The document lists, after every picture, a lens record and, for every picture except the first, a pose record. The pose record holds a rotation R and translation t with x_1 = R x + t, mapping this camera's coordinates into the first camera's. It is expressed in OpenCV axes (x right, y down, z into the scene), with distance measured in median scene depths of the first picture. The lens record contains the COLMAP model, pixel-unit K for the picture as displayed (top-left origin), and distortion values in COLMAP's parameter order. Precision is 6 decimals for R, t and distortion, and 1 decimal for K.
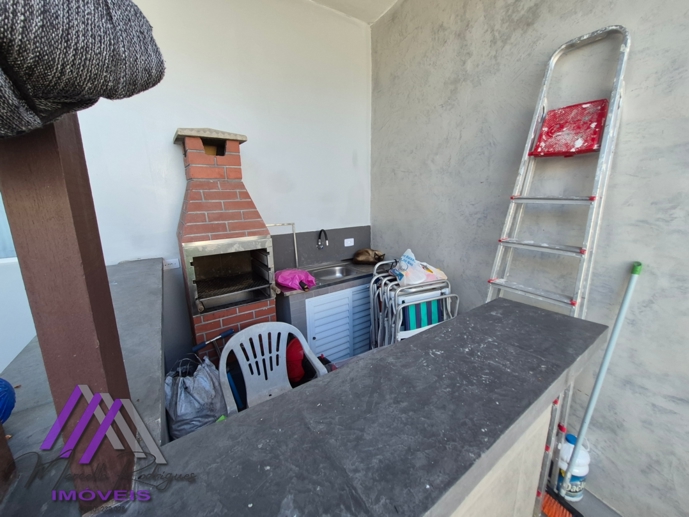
lens RADIAL K [[270.2, 0, 345.4], [0, 270.2, 252.8], [0, 0, 1]] dist [0.001938, -0.000980]
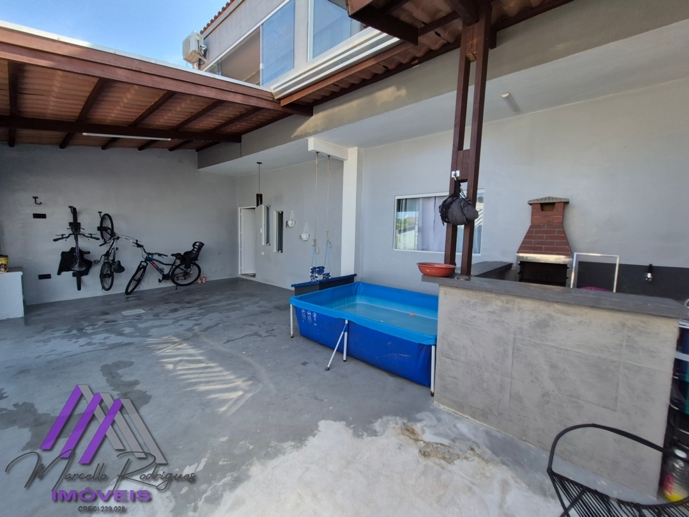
lens RADIAL K [[270.2, 0, 344.1], [0, 270.2, 255.7], [0, 0, 1]] dist [0.001938, -0.000980]
pose [[0.266541, 0.099341, -0.958690, 1.001217], [-0.227901, 0.972964, 0.037457, 0.196748], [0.936492, 0.208503, 0.281975, -0.807899]]
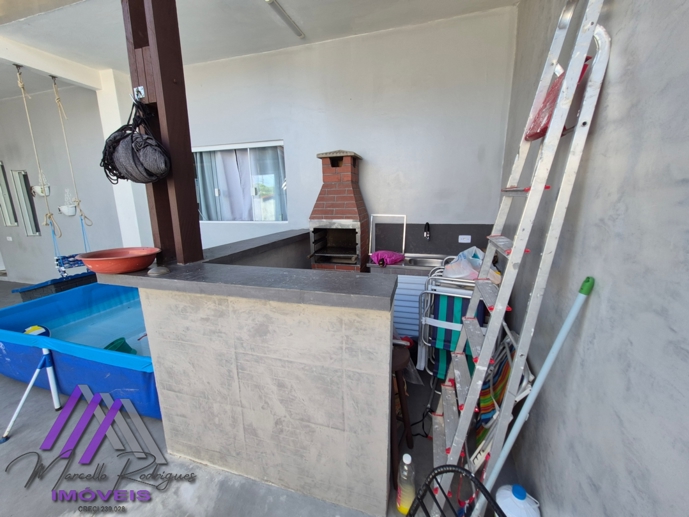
lens RADIAL K [[270.2, 0, 345.3], [0, 270.2, 255.9], [0, 0, 1]] dist [0.001938, -0.000980]
pose [[0.641320, 0.161362, -0.750114, 0.852767], [-0.155741, 0.984661, 0.078664, 0.022738], [0.751301, 0.066374, 0.656613, 0.024953]]
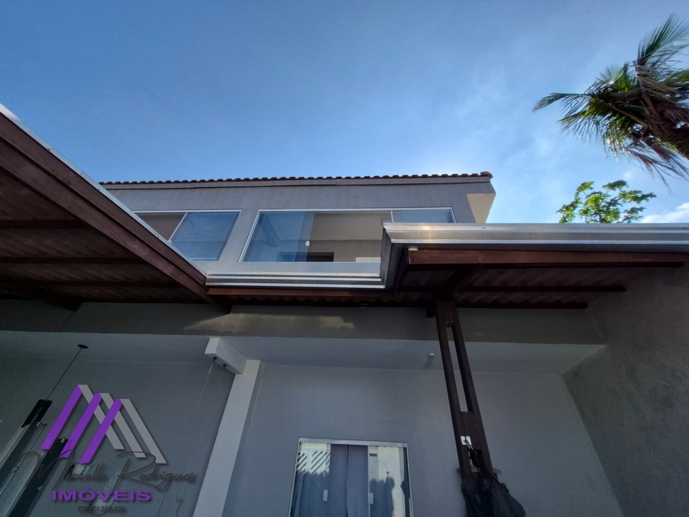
lens RADIAL K [[270.2, 0, 346.6], [0, 270.2, 255.4], [0, 0, 1]] dist [0.001938, -0.000980]
pose [[0.789331, -0.349410, -0.504846, 0.228248], [-0.185637, 0.647960, -0.738706, 0.156830], [0.585232, 0.676802, 0.446591, -1.386393]]
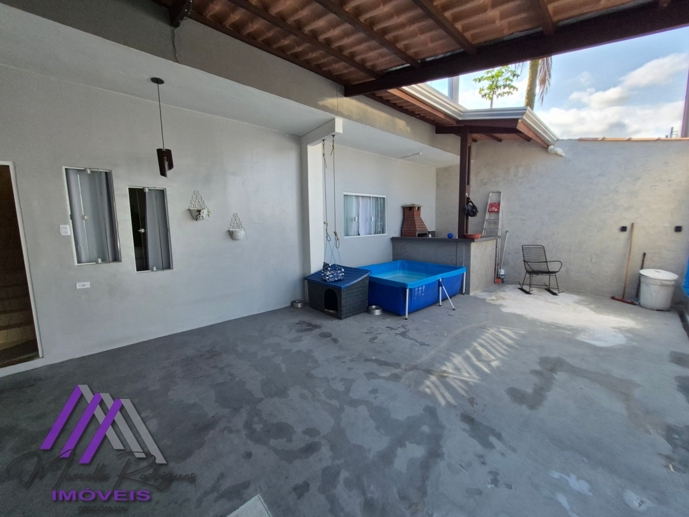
lens RADIAL K [[270.2, 0, 343.8], [0, 270.2, 255.0], [0, 0, 1]] dist [0.001938, -0.000980]
pose [[0.990715, -0.023654, 0.133880, -2.230277], [0.036501, 0.994871, -0.094337, 0.690158], [-0.130962, 0.098348, 0.986497, -2.956210]]
